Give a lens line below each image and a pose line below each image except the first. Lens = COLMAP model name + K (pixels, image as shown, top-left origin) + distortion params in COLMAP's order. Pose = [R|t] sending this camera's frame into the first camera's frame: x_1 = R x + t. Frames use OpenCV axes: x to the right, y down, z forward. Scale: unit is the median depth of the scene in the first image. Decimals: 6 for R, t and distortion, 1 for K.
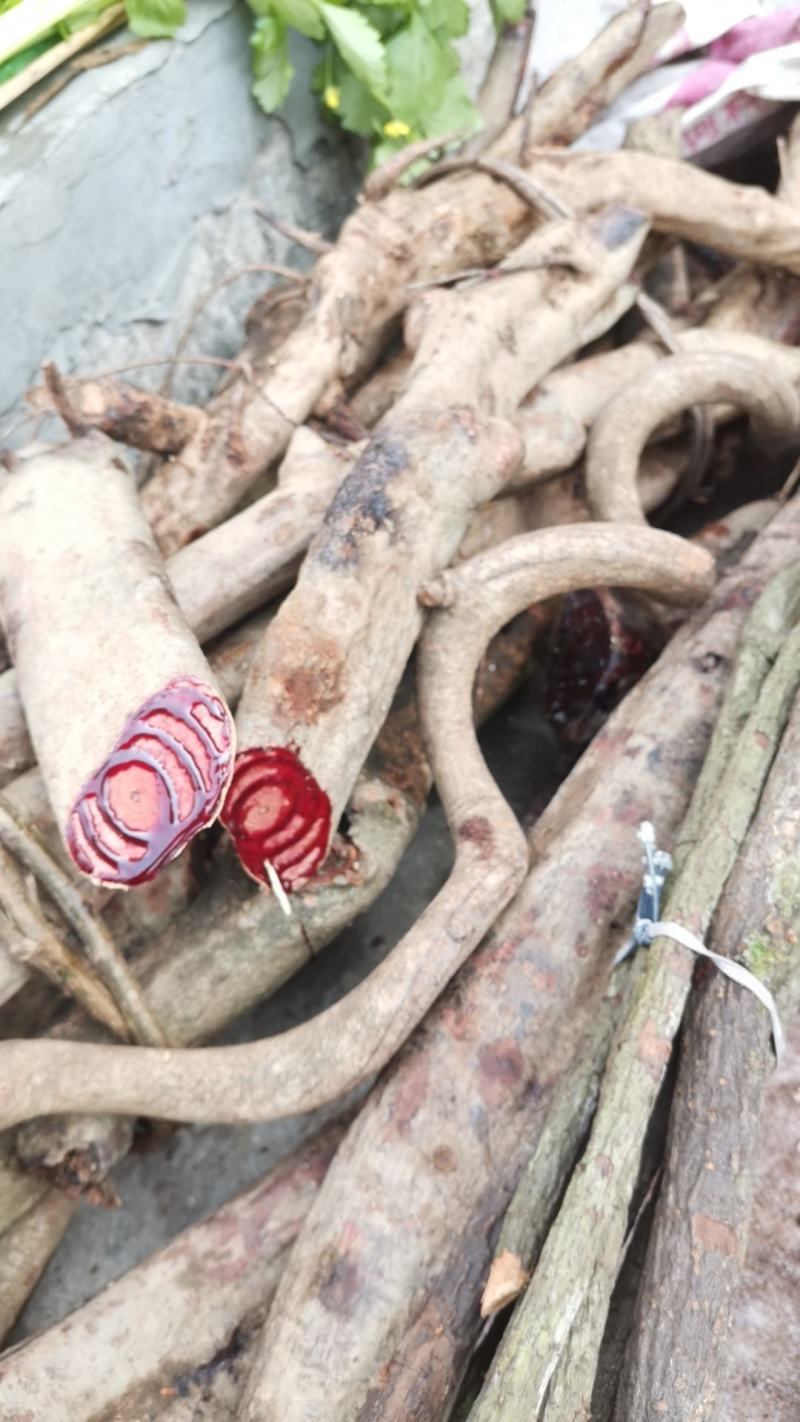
lens RADIAL K [[1106.1, 0, 400.0], [0, 1106.1, 711.0], [0, 0, 1]] dist [0.008553, -0.077799]
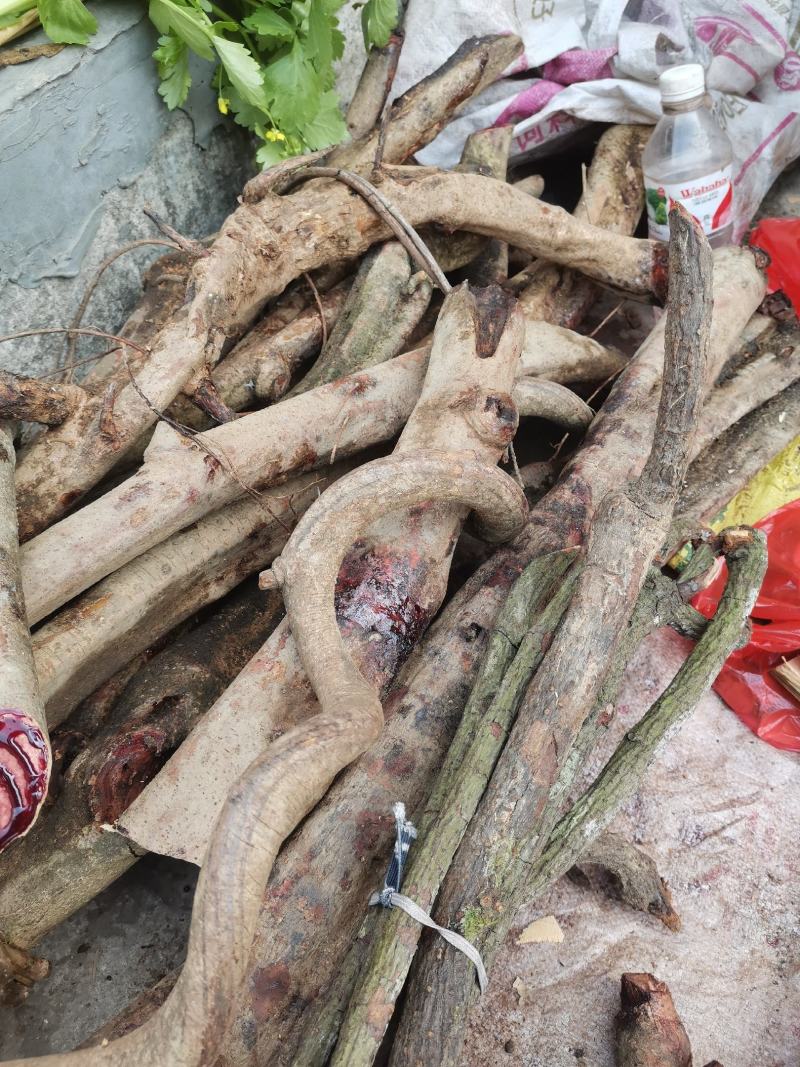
lens RADIAL K [[794.3, 0, 400.0], [0, 794.3, 533.5], [0, 0, 1]] dist [0.036653, -0.092028]
pose [[0.990623, 0.065269, 0.120024, 0.073948], [-0.075071, 0.994041, 0.079041, -0.225069], [-0.114149, -0.087310, 0.989620, 0.091823]]
